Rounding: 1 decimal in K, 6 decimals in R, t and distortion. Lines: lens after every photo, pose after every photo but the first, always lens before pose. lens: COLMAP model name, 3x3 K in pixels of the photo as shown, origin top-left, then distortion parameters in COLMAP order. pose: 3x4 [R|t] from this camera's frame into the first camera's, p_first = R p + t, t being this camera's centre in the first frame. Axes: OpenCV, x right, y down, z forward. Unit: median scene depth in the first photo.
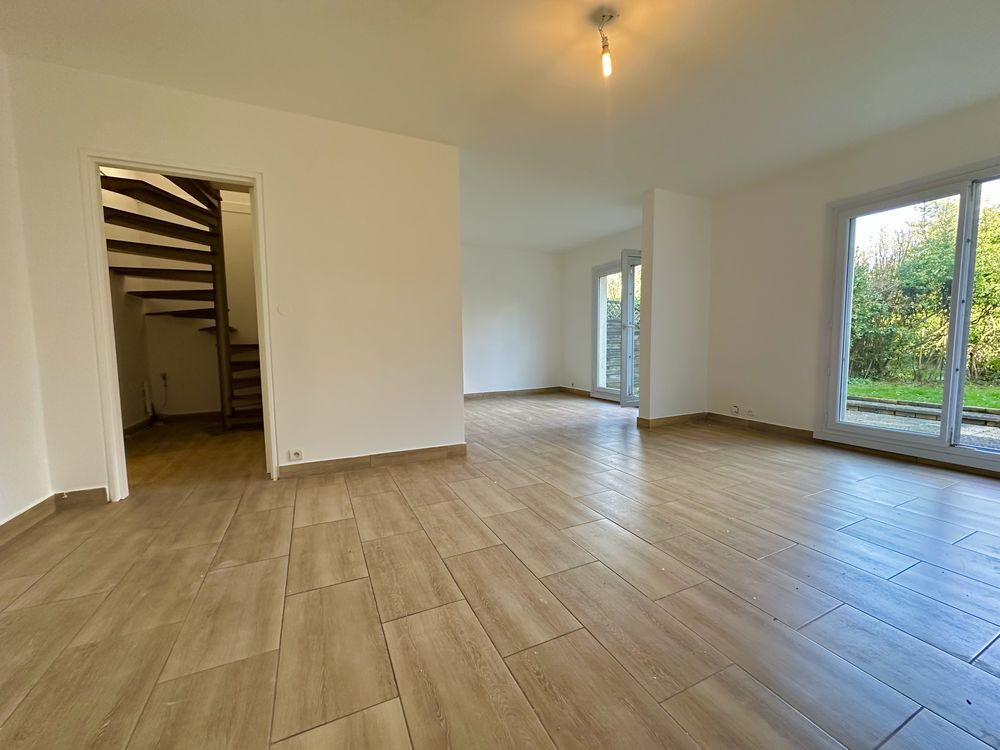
lens RADIAL K [[399.2, 0, 499.3], [0, 399.2, 375.0], [0, 0, 1]] dist [-0.004838, 0.000979]
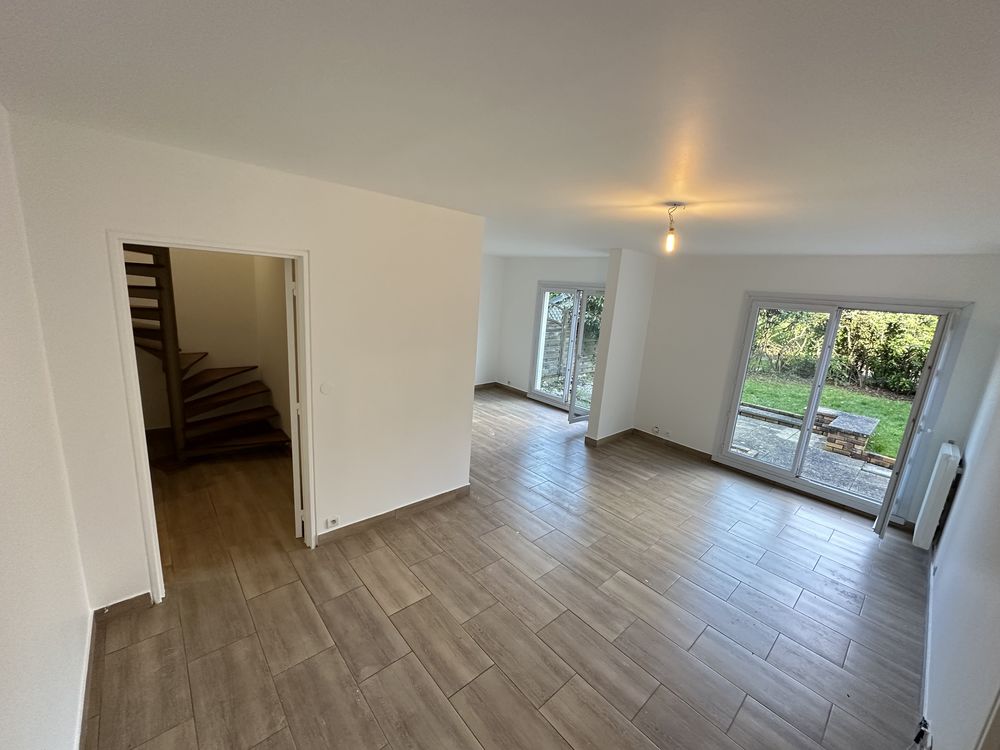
lens RADIAL K [[399.2, 0, 499.3], [0, 399.2, 375.0], [0, 0, 1]] dist [-0.004838, 0.000979]
pose [[0.954685, 0.018425, 0.297049, -0.409530], [-0.059983, 0.989513, 0.131402, -0.340905], [-0.291512, -0.143265, 0.945778, -0.055148]]
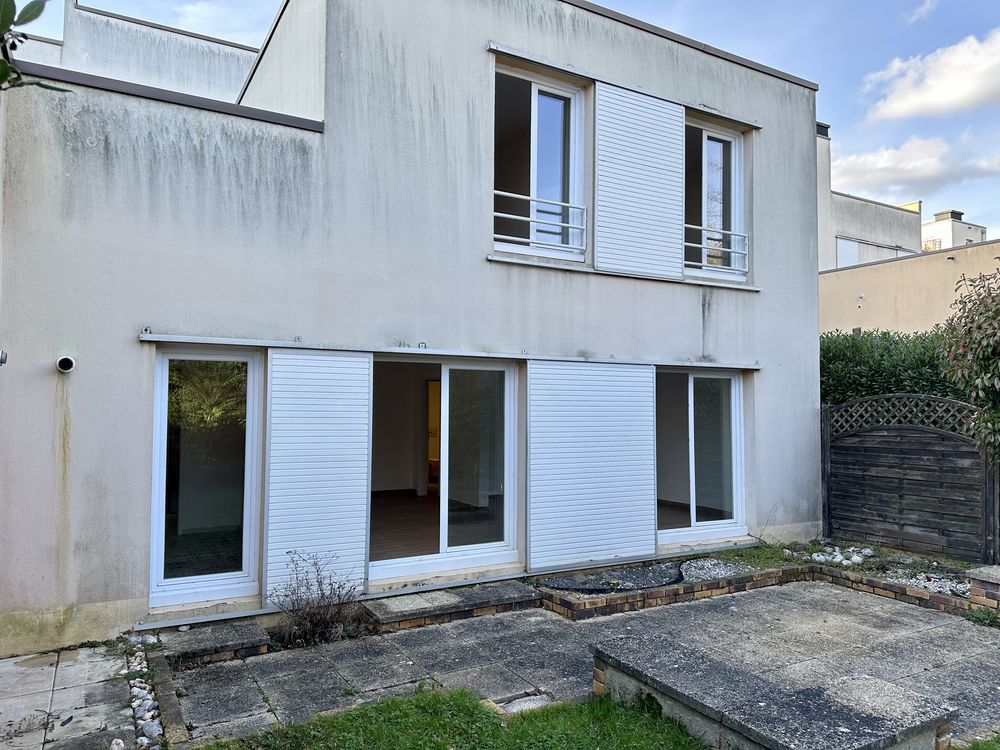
lens RADIAL K [[706.7, 0, 504.4], [0, 706.7, 368.3], [0, 0, 1]] dist [0.032291, -0.042791]
pose [[0.082445, -0.038739, -0.995842, 3.511020], [-0.091281, 0.994750, -0.046253, -0.346167], [0.992406, 0.094715, 0.078477, 0.968220]]
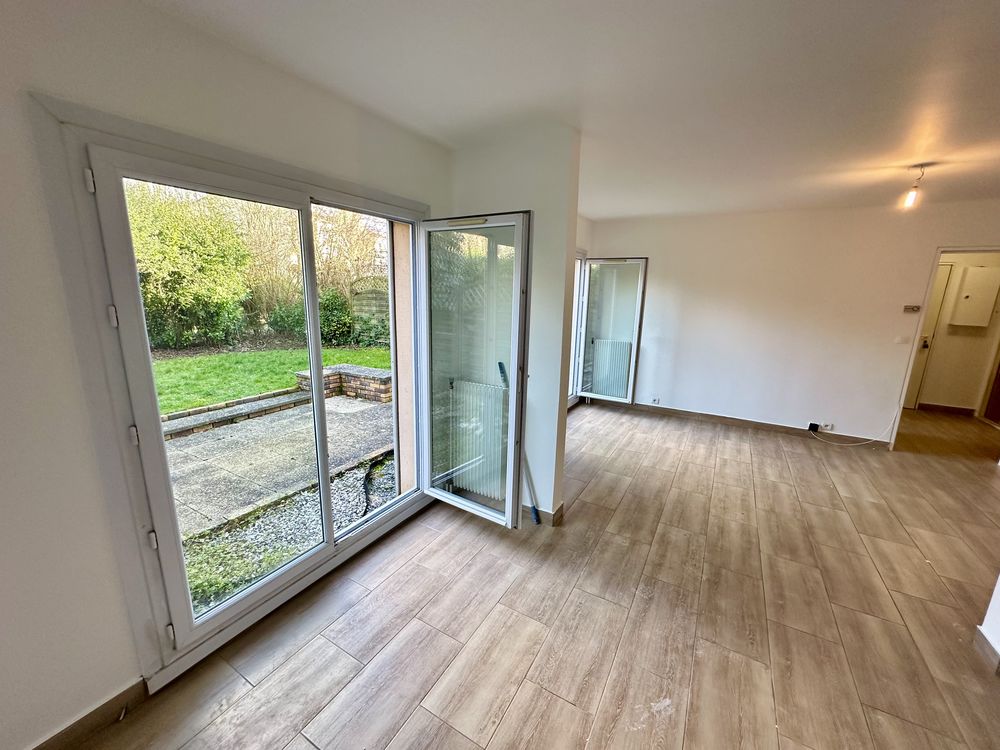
lens RADIAL K [[399.2, 0, 499.3], [0, 399.2, 375.0], [0, 0, 1]] dist [-0.004838, 0.000979]
pose [[-0.568126, -0.176017, 0.803897, -0.103387], [0.052295, 0.967162, 0.248723, -0.406198], [-0.821279, 0.183346, -0.540265, 2.115363]]
